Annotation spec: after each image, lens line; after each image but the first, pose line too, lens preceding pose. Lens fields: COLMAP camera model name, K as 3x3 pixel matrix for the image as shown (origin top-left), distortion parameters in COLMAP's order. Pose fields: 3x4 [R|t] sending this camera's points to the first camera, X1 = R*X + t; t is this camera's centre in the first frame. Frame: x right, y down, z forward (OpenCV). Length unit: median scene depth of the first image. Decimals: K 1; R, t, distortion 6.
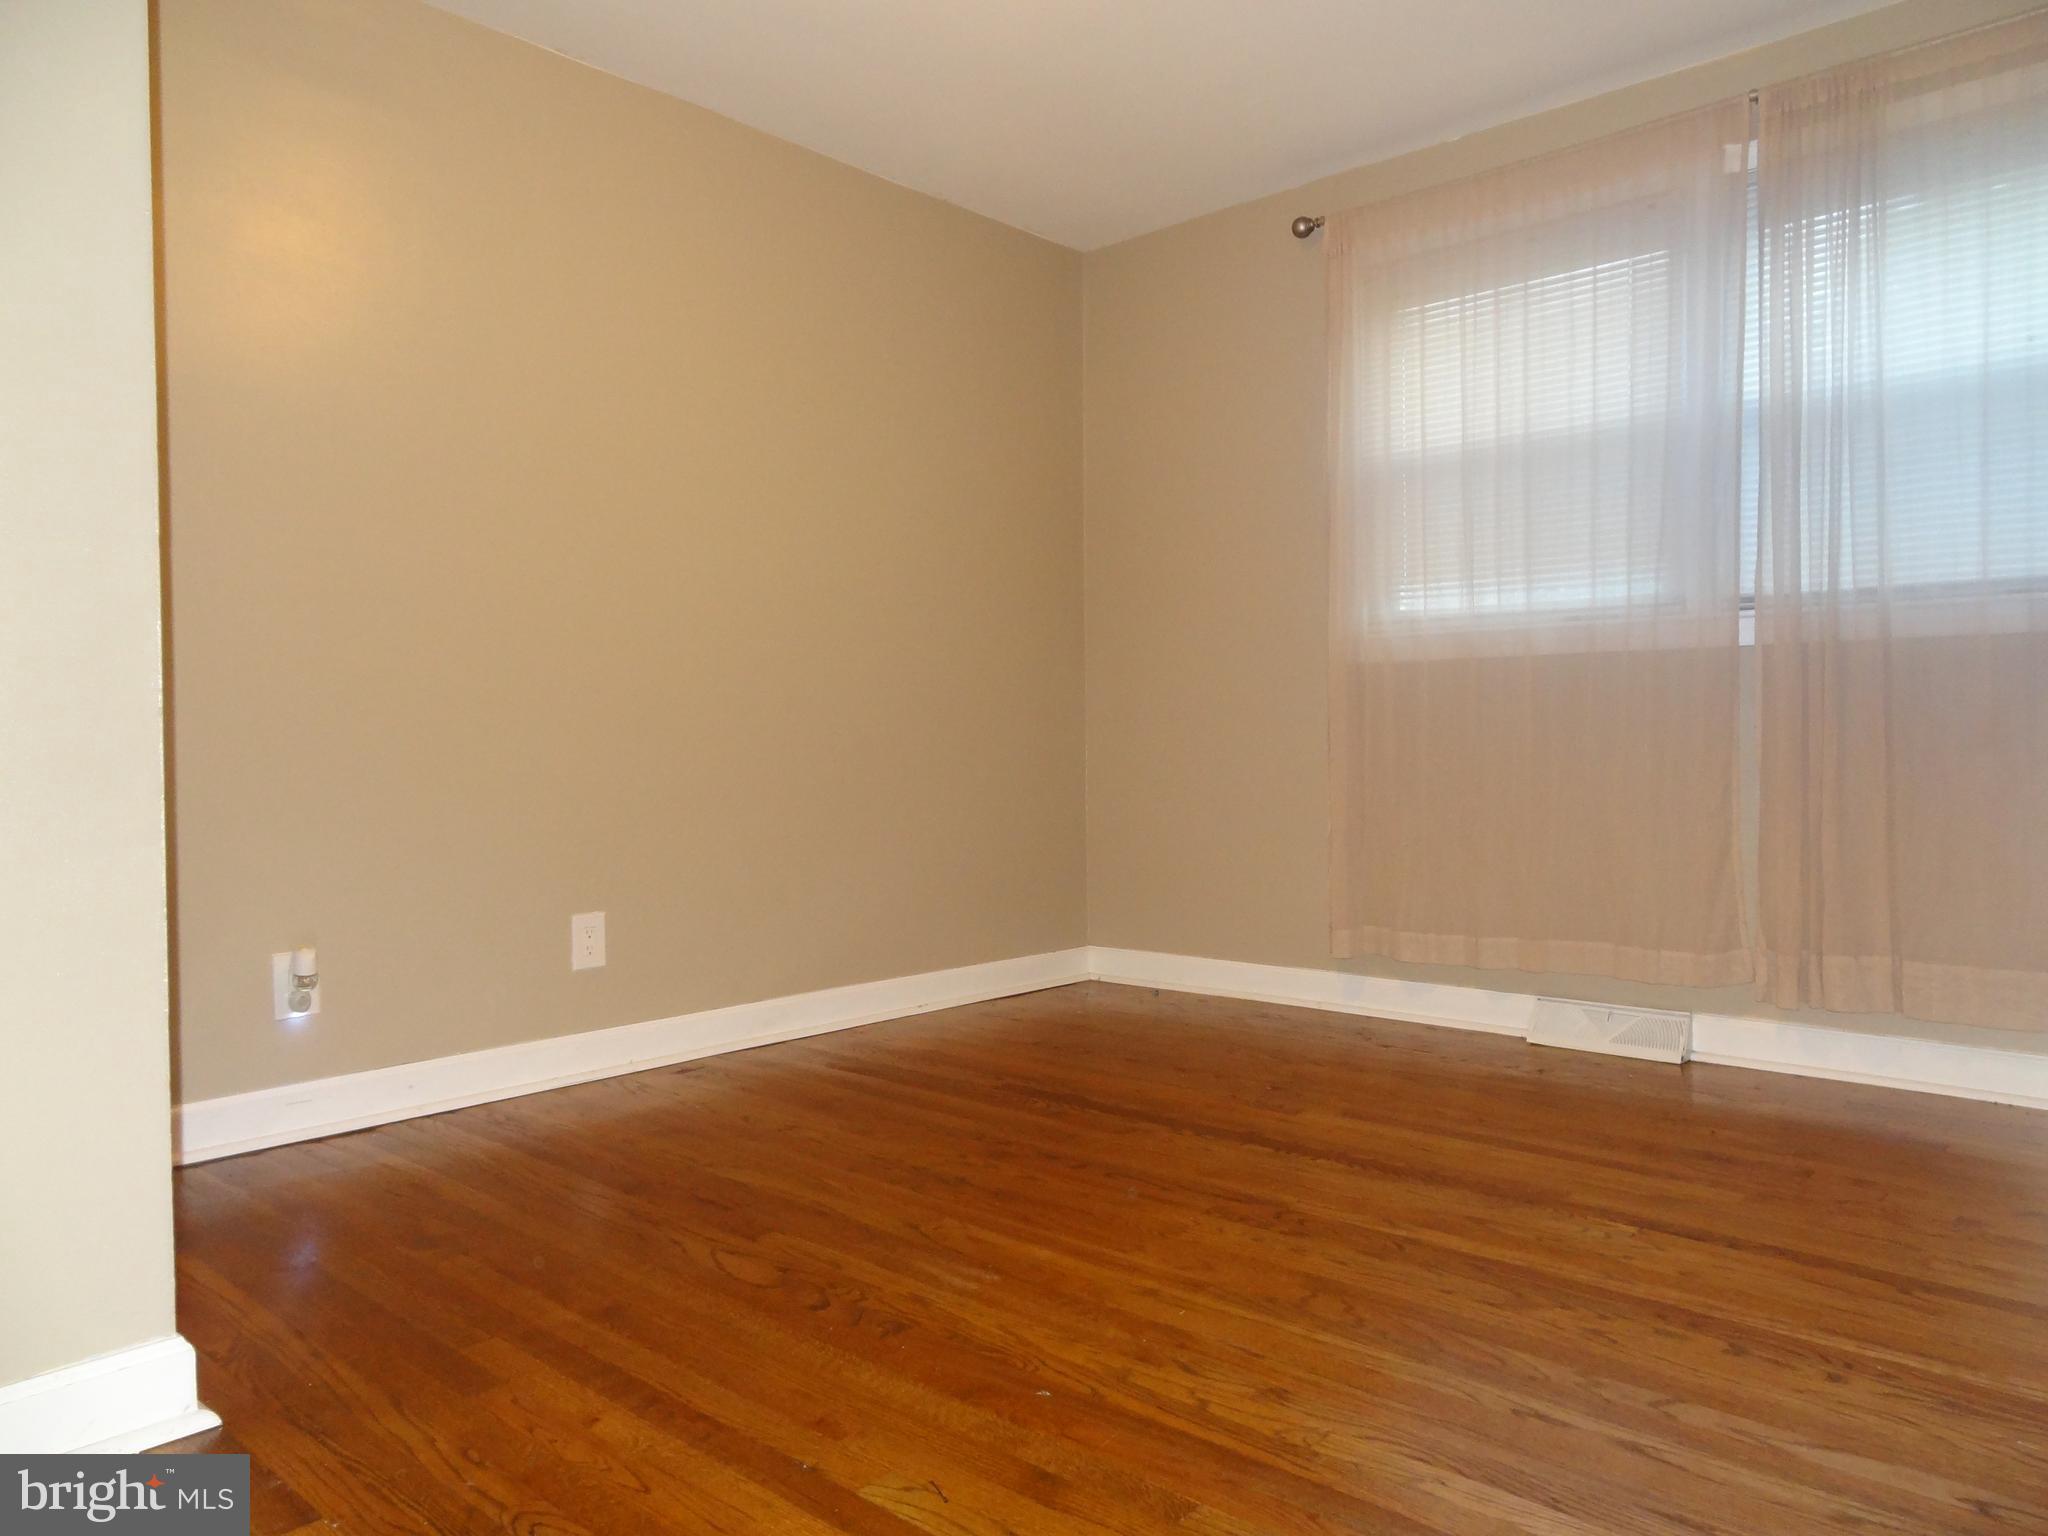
lens RADIAL K [[1442.4, 0, 1029.9], [0, 1442.4, 760.0], [0, 0, 1]] dist [0.011611, 0.002731]
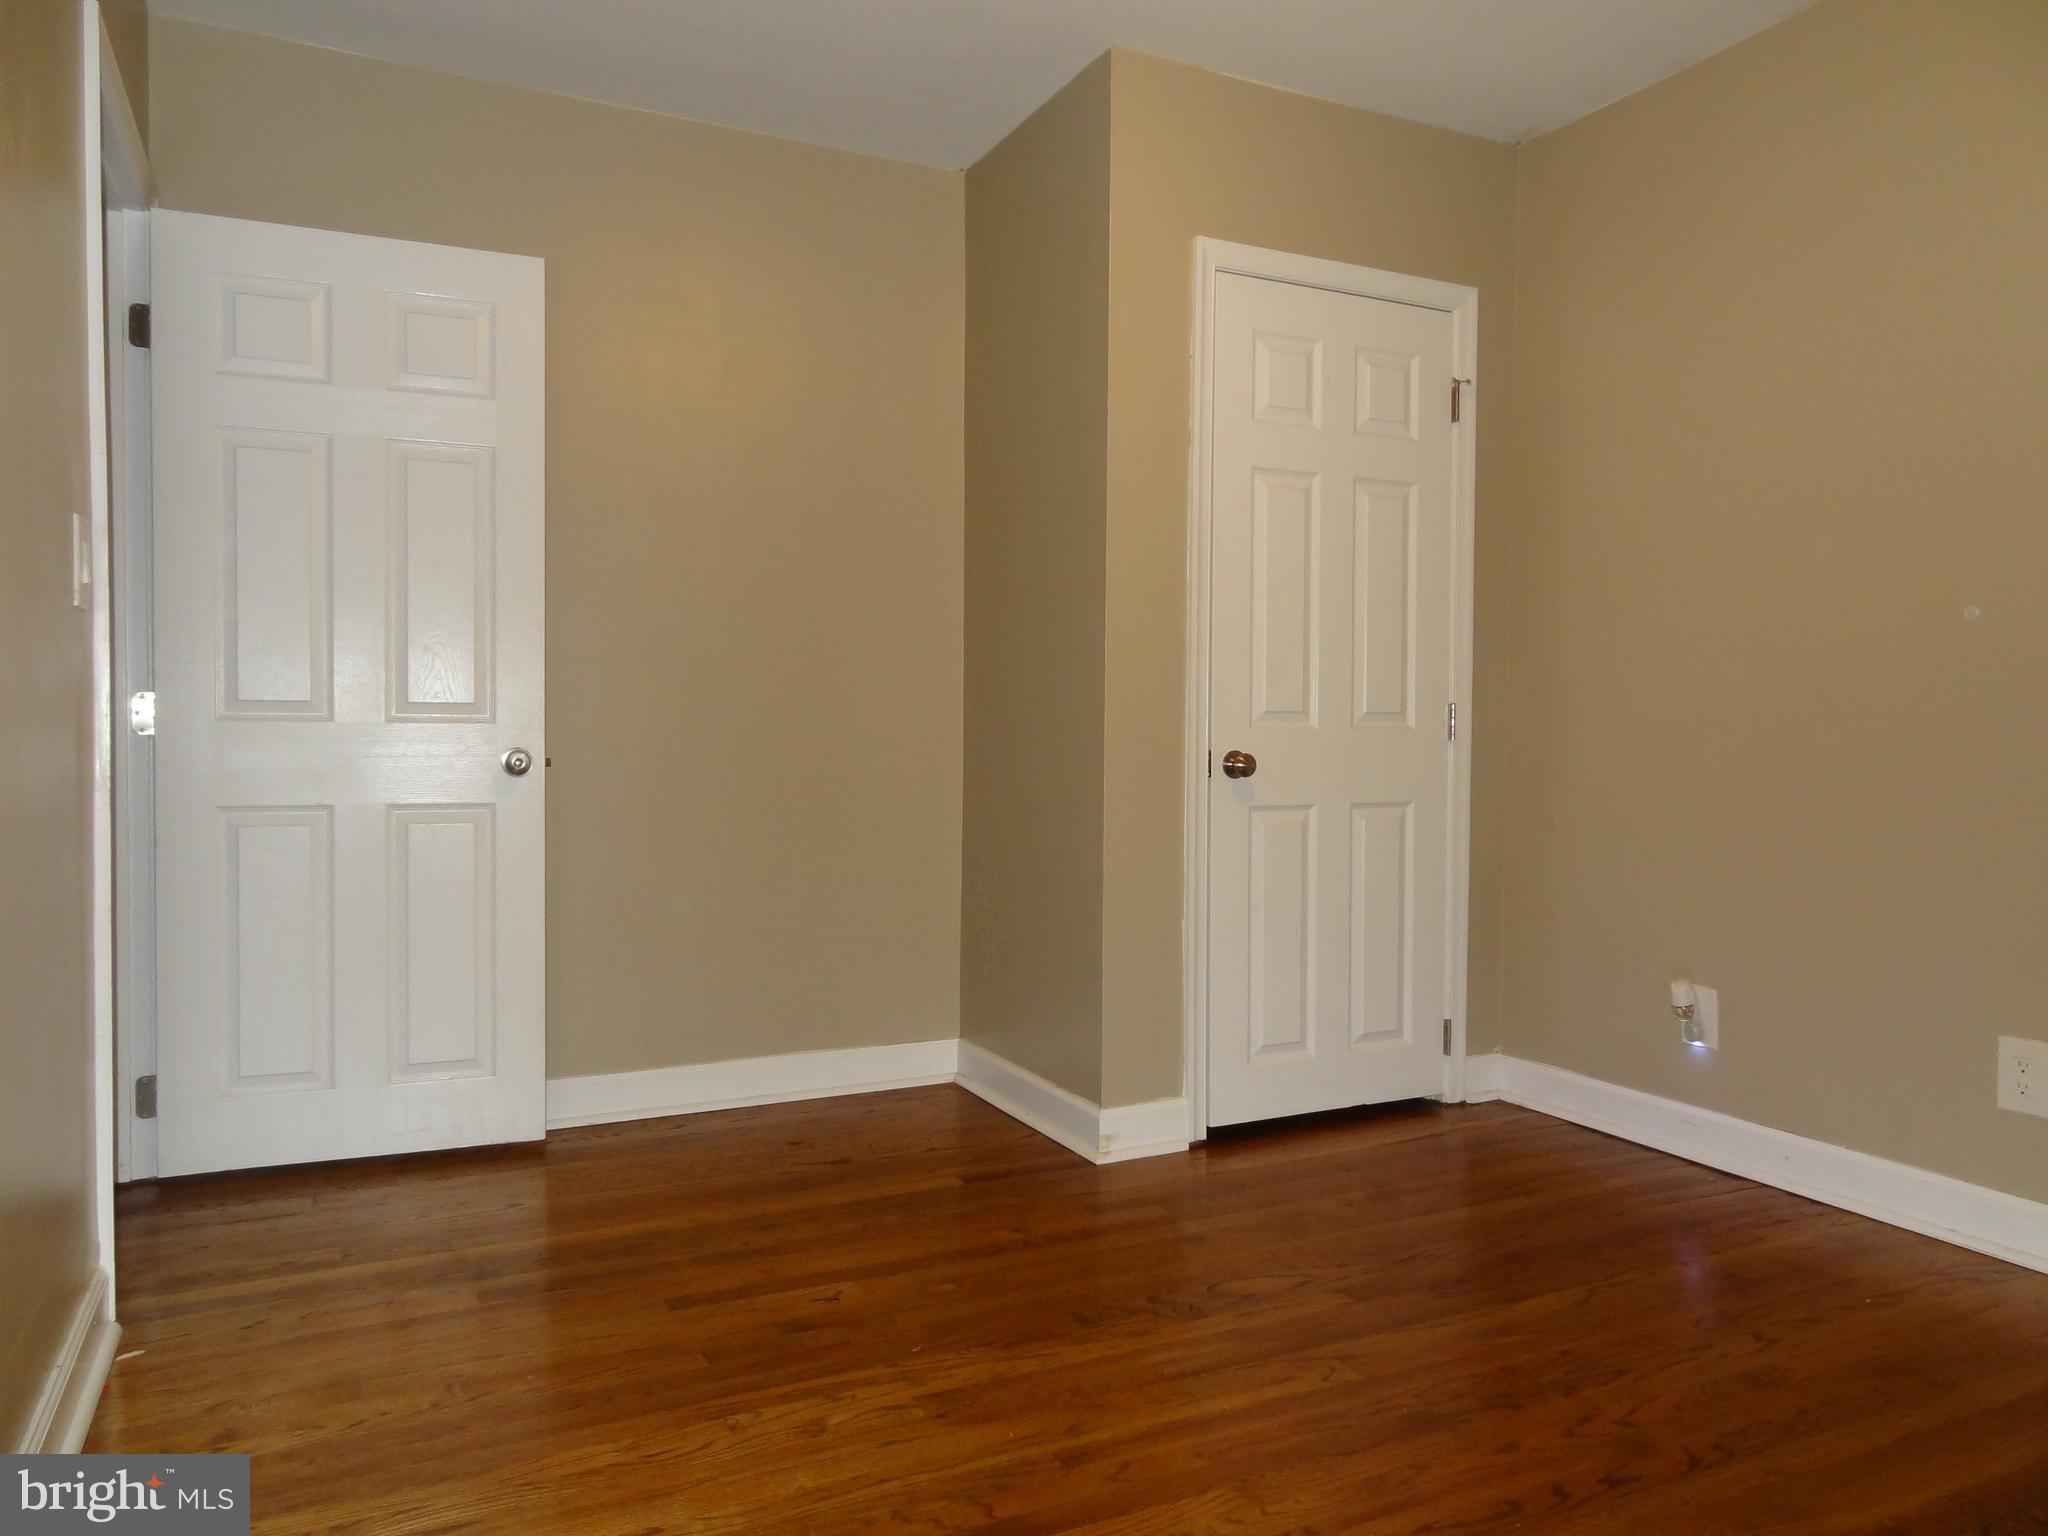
lens RADIAL K [[1429.1, 0, 1029.6], [0, 1429.1, 772.5], [0, 0, 1]] dist [0.002962, 0.007059]
pose [[-0.373070, 0.030910, -0.927288, 0.929900], [-0.014039, 0.999142, 0.038954, -0.089393], [0.927697, 0.027551, -0.372316, 1.301463]]
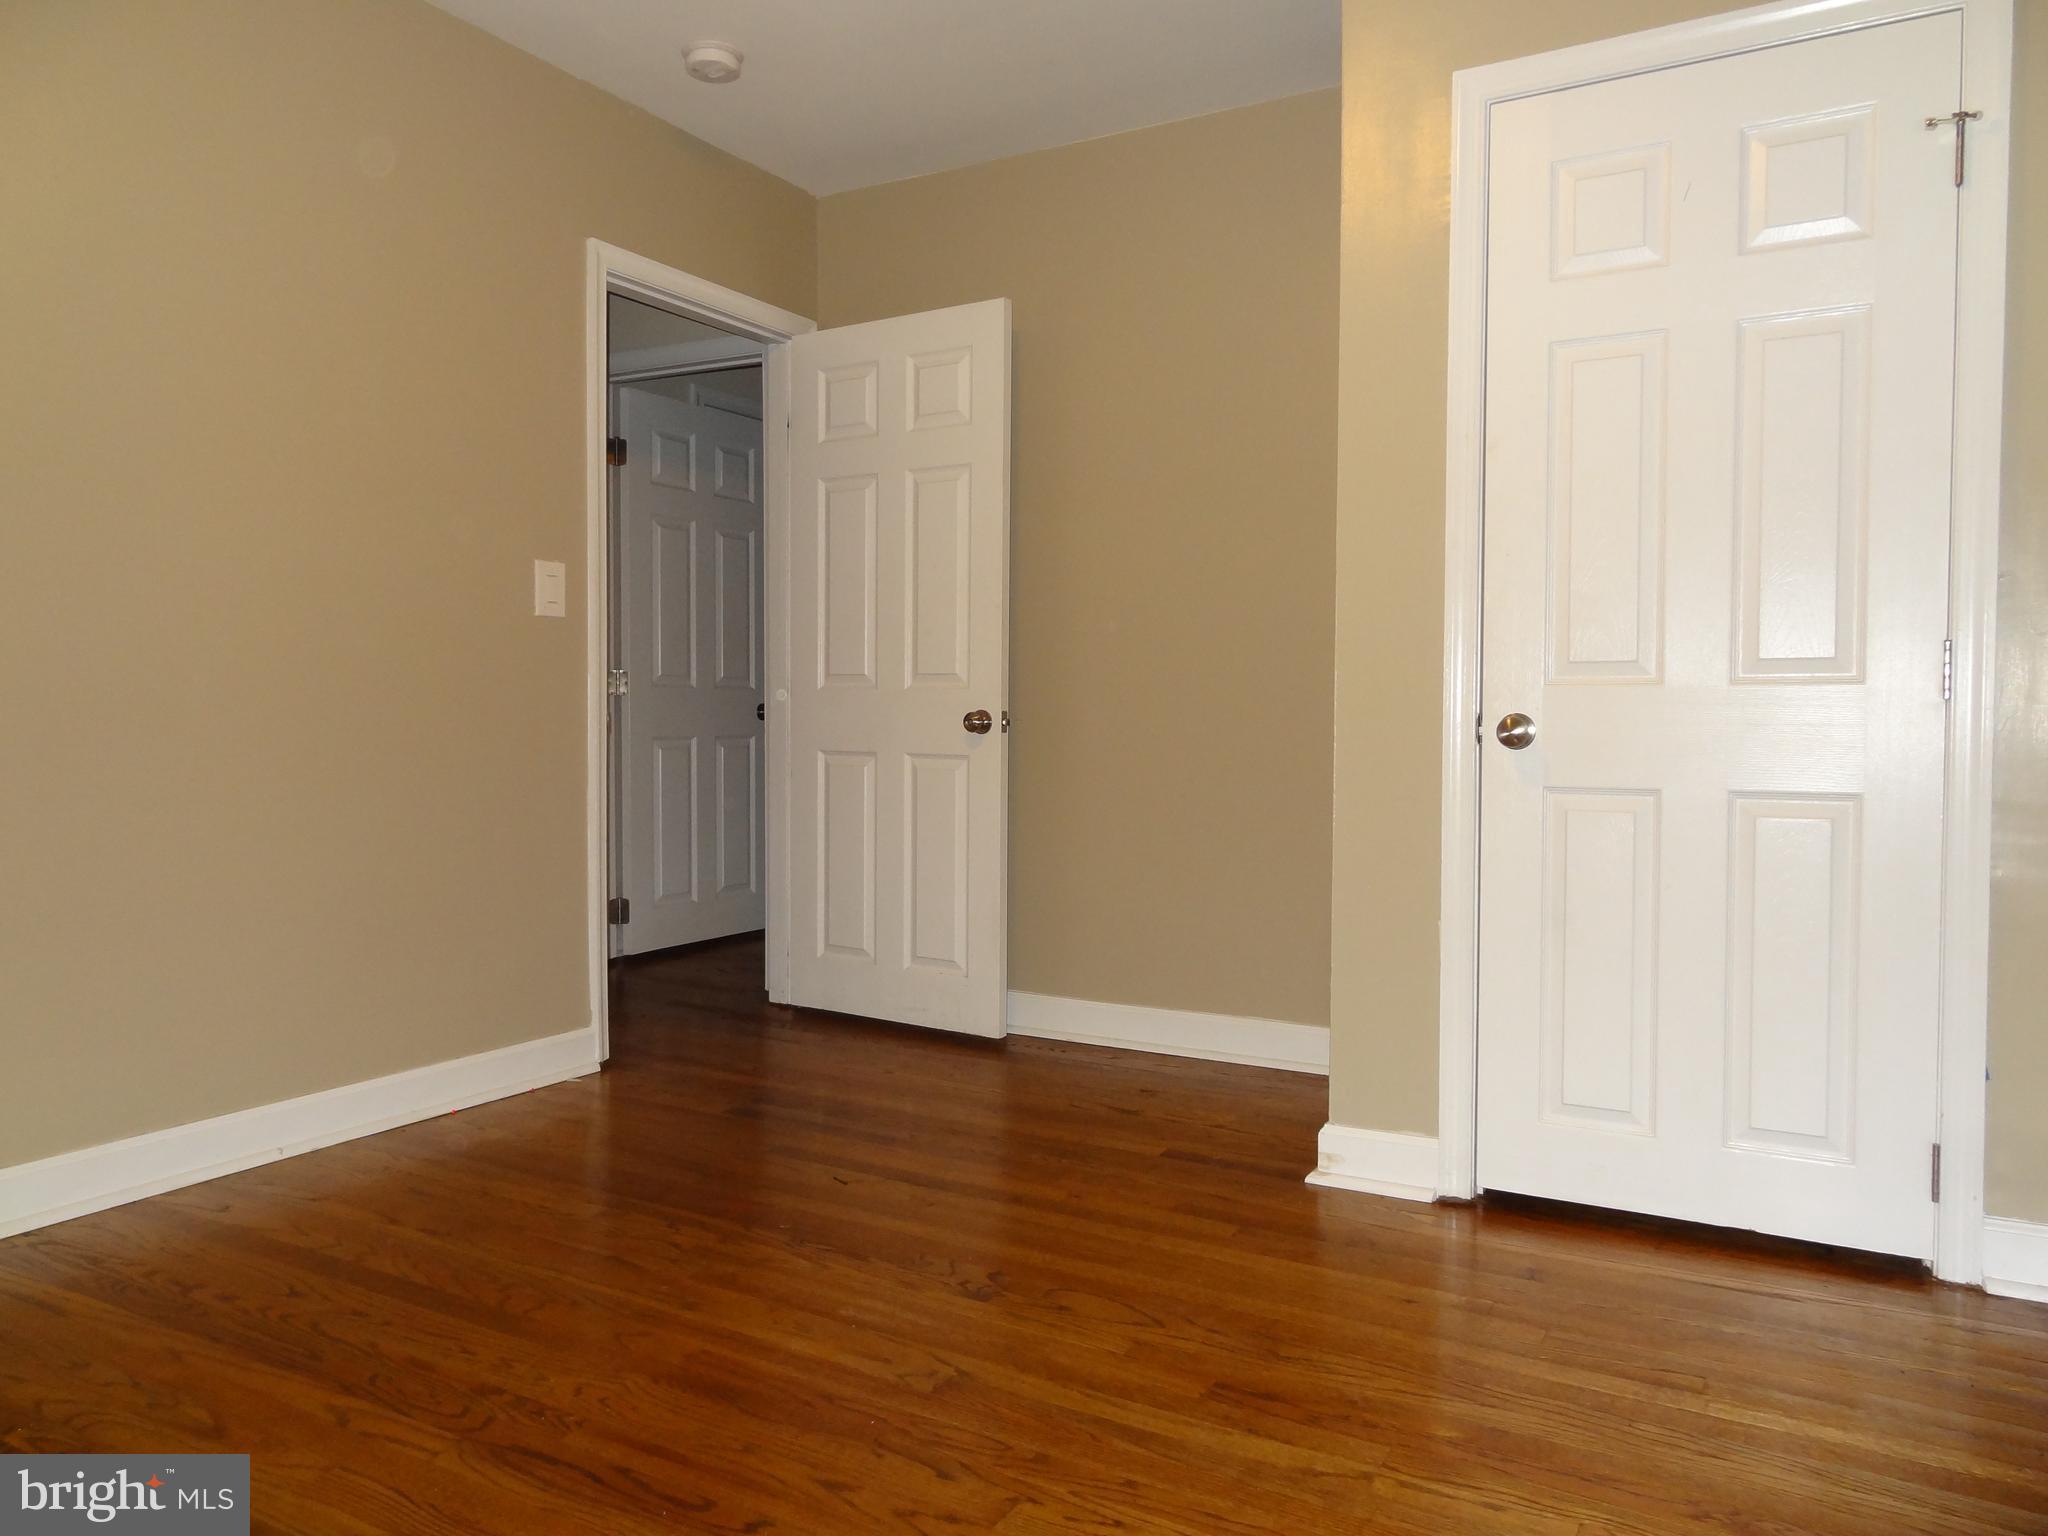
lens RADIAL K [[1418.7, 0, 1024.0], [0, 1418.7, 768.0], [0, 0, 1]] dist [-0.004145, 0.002392]
pose [[-0.977554, 0.006007, -0.210598, 0.060228], [-0.005305, 0.998575, 0.053107, -0.071058], [0.210617, 0.053032, -0.976129, 2.016798]]
